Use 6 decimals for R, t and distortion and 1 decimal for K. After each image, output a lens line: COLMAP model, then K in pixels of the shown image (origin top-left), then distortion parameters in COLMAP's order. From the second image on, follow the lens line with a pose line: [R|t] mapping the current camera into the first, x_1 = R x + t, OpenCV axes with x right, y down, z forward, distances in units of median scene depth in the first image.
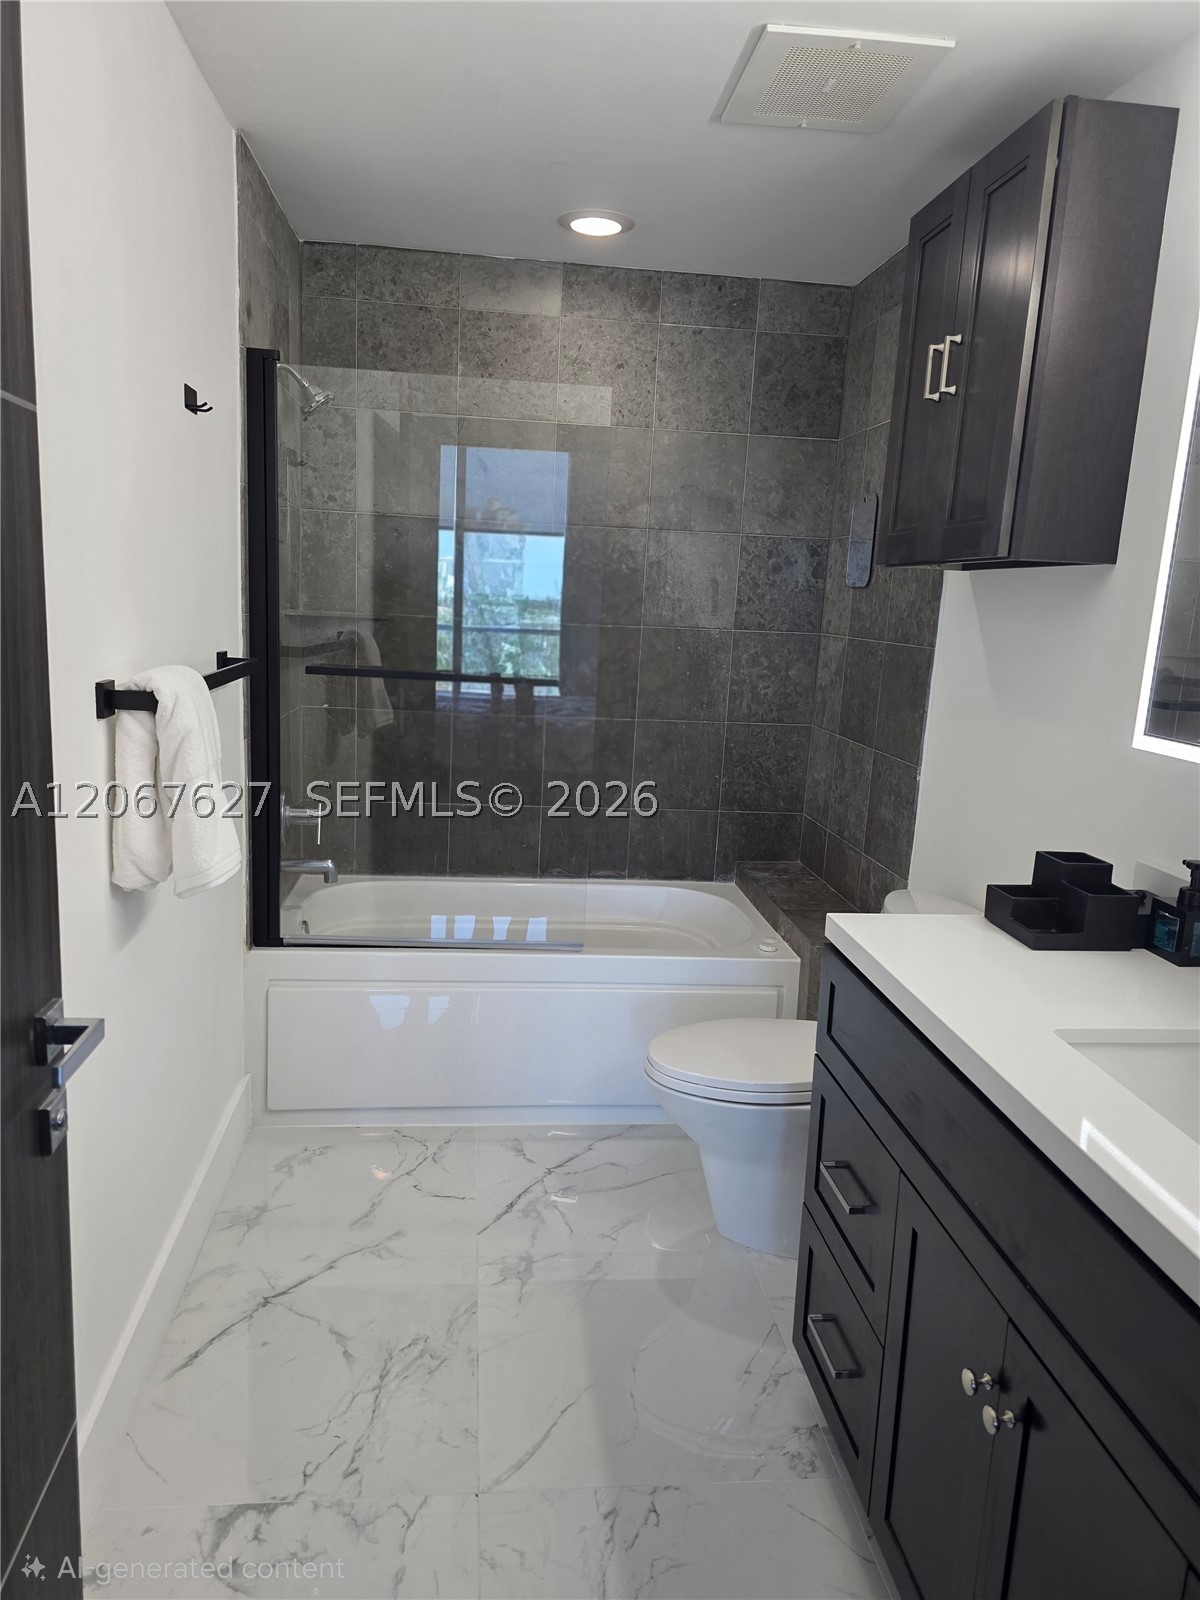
lens RADIAL K [[1076.0, 0, 569.5], [0, 1076.0, 802.3], [0, 0, 1]] dist [0.070380, -0.063816]
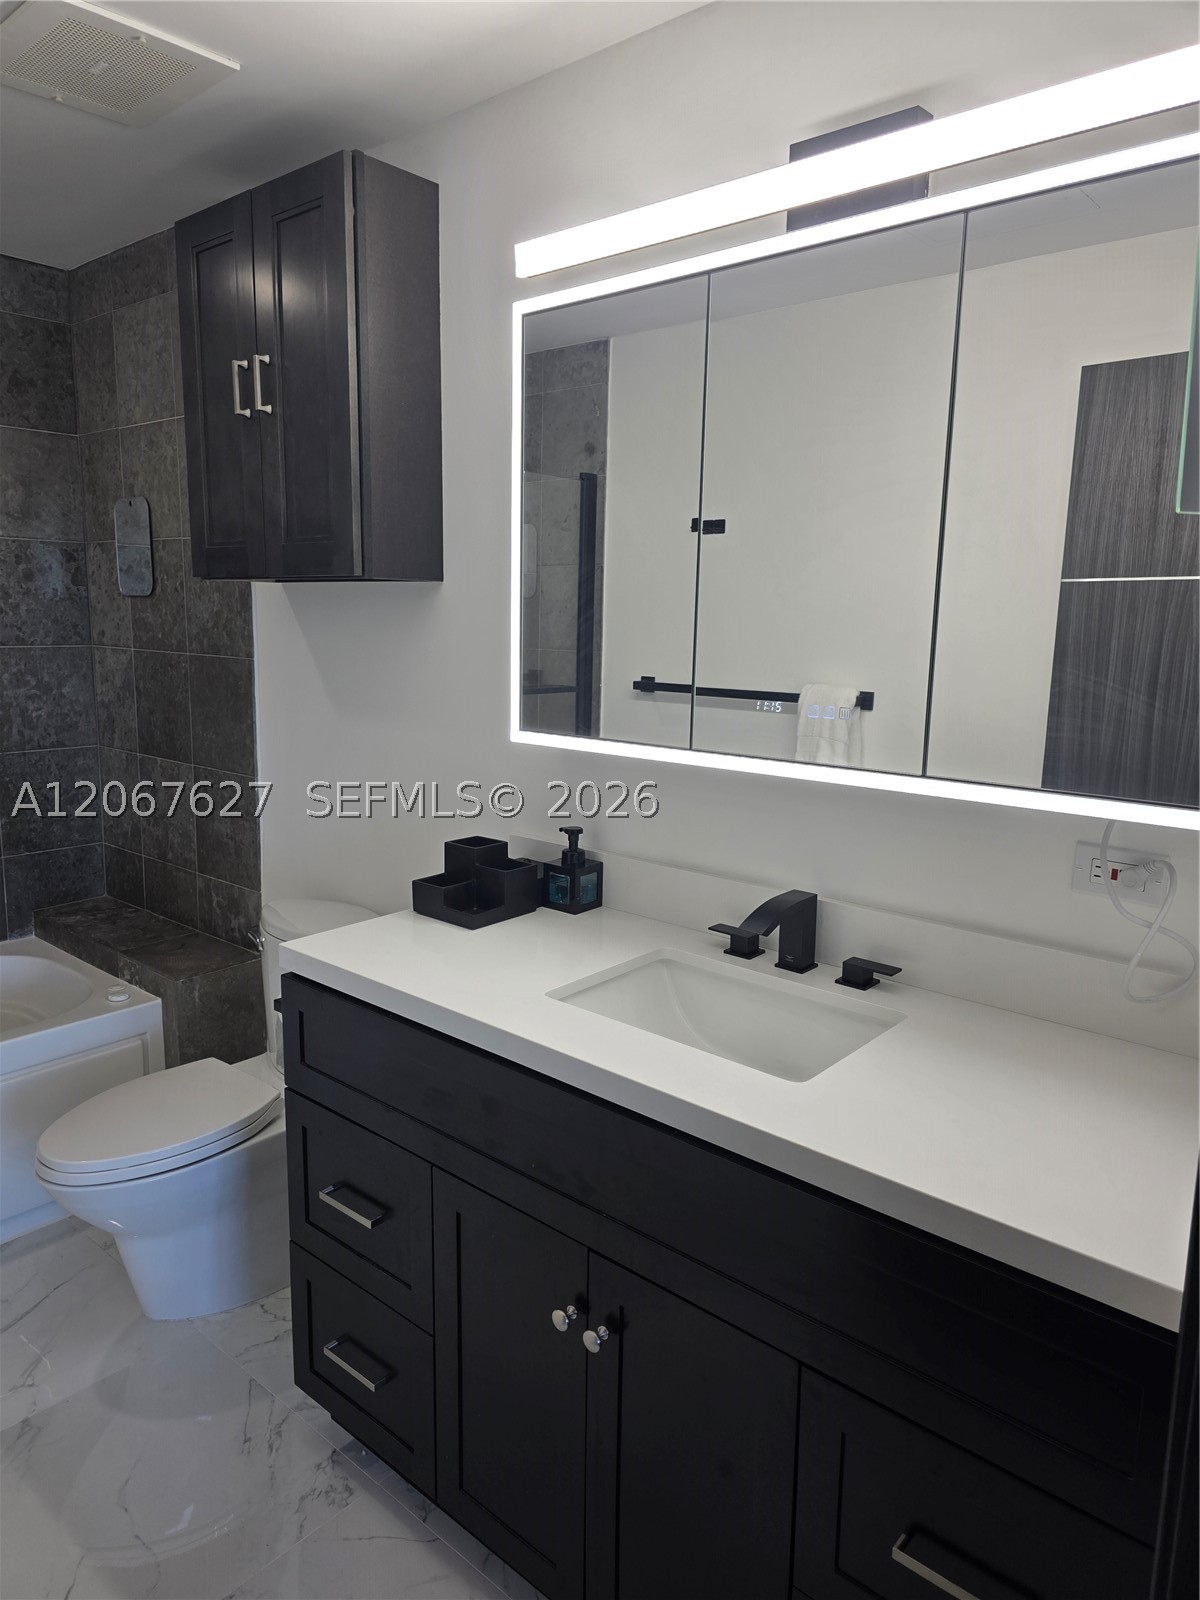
lens RADIAL K [[1076.0, 0, 603.8], [0, 1076.0, 797.3], [0, 0, 1]] dist [0.070380, -0.063816]
pose [[0.728909, -0.152827, 0.667335, -0.100368], [0.150606, 0.986682, 0.061459, -0.024001], [-0.667840, 0.055706, 0.742218, 0.038711]]
